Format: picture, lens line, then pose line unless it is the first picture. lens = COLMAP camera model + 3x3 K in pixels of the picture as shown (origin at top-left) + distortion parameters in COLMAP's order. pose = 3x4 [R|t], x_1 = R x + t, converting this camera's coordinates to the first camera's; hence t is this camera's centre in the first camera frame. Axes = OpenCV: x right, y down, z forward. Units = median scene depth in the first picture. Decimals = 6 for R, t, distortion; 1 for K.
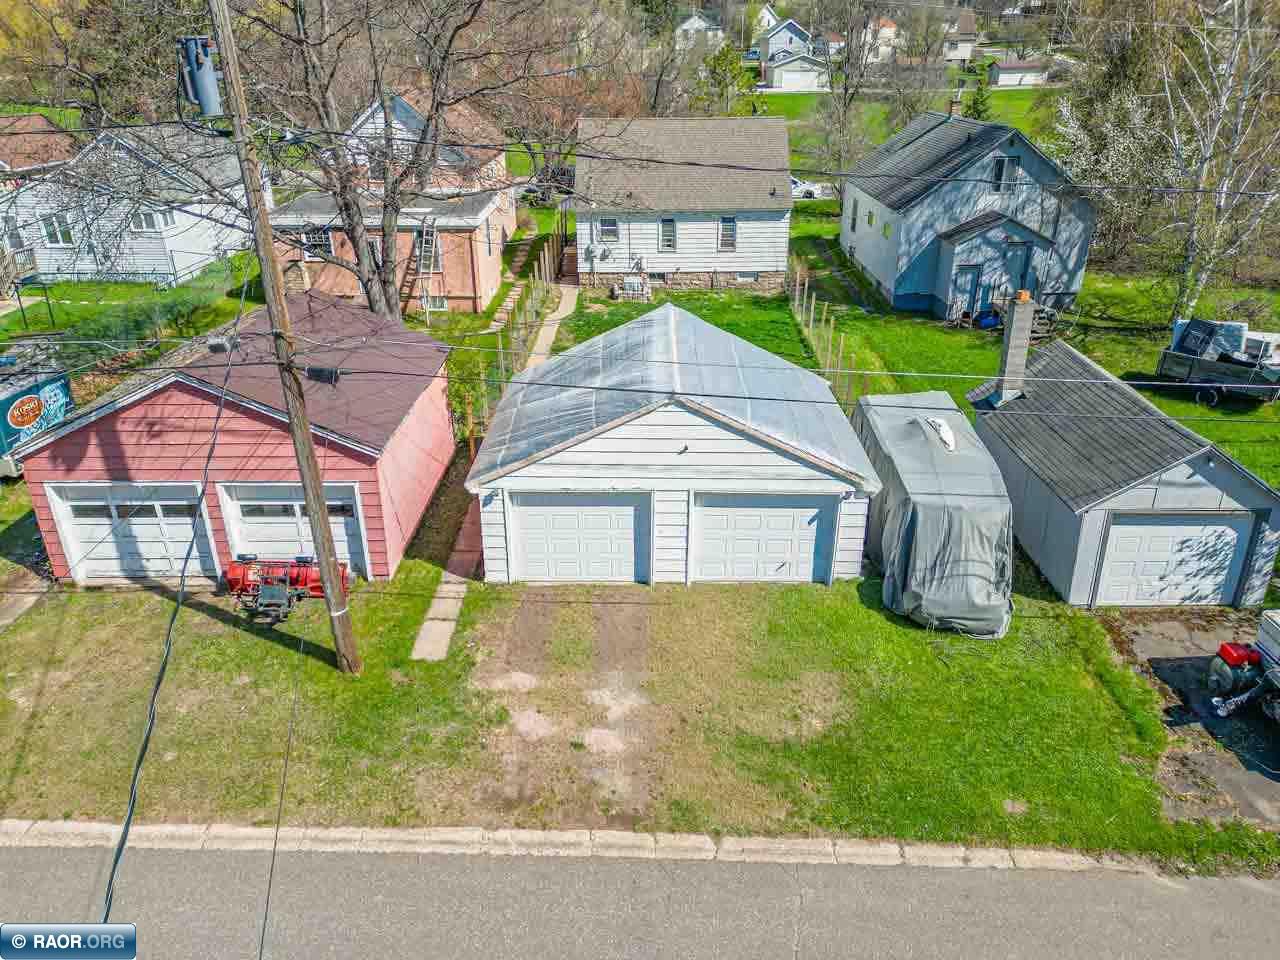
lens RADIAL K [[909.7, 0, 640.0], [0, 909.7, 480.0], [0, 0, 1]] dist [0.074867, -0.003188]
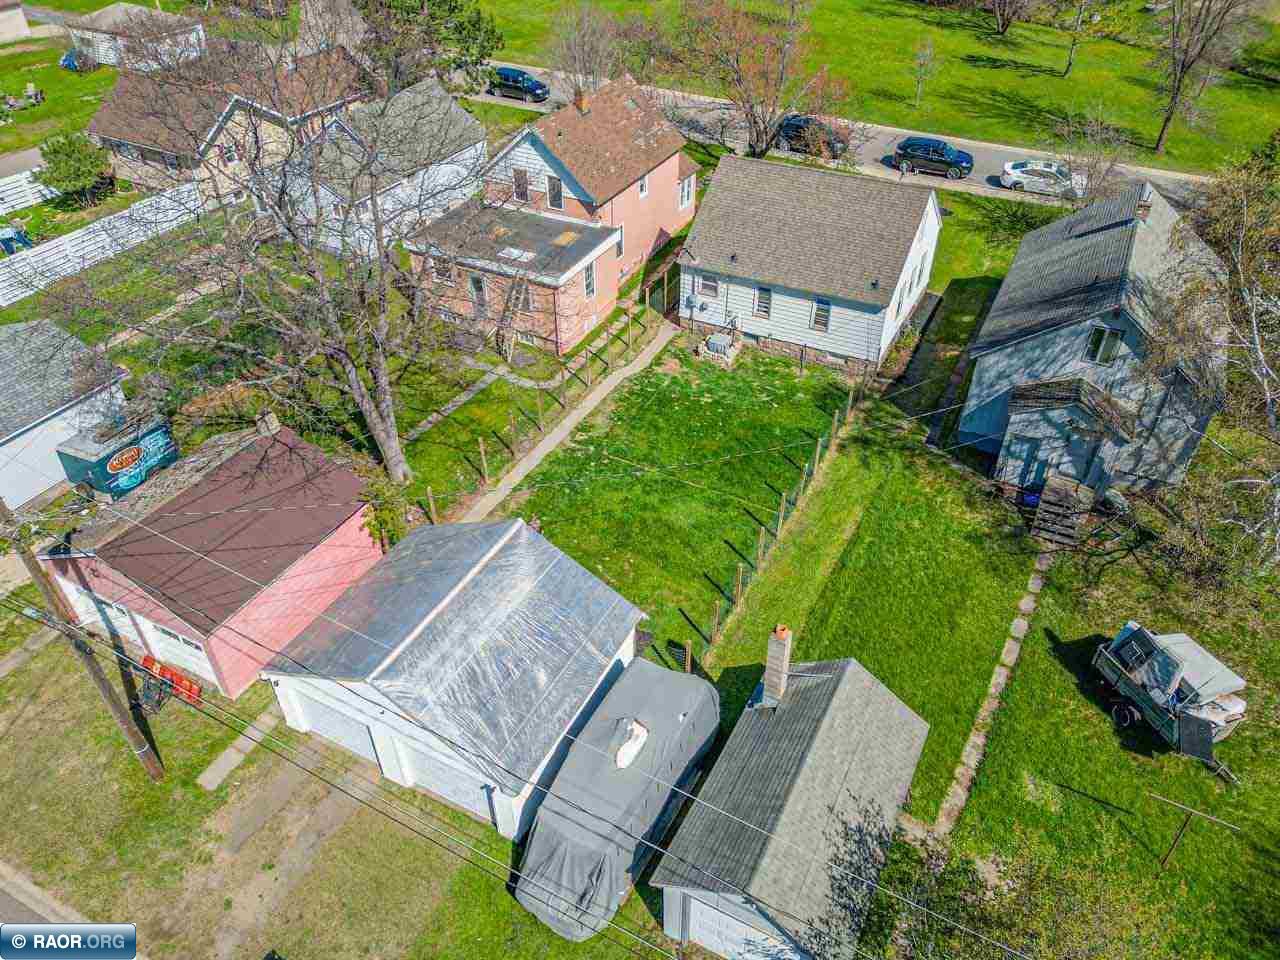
lens RADIAL K [[909.7, 0, 640.0], [0, 909.7, 480.0], [0, 0, 1]] dist [0.074867, -0.003188]
pose [[0.892692, 0.281236, -0.352147, 0.334469], [-0.192977, 0.944671, 0.265247, -0.343515], [0.407260, -0.168827, 0.897572, 0.024373]]
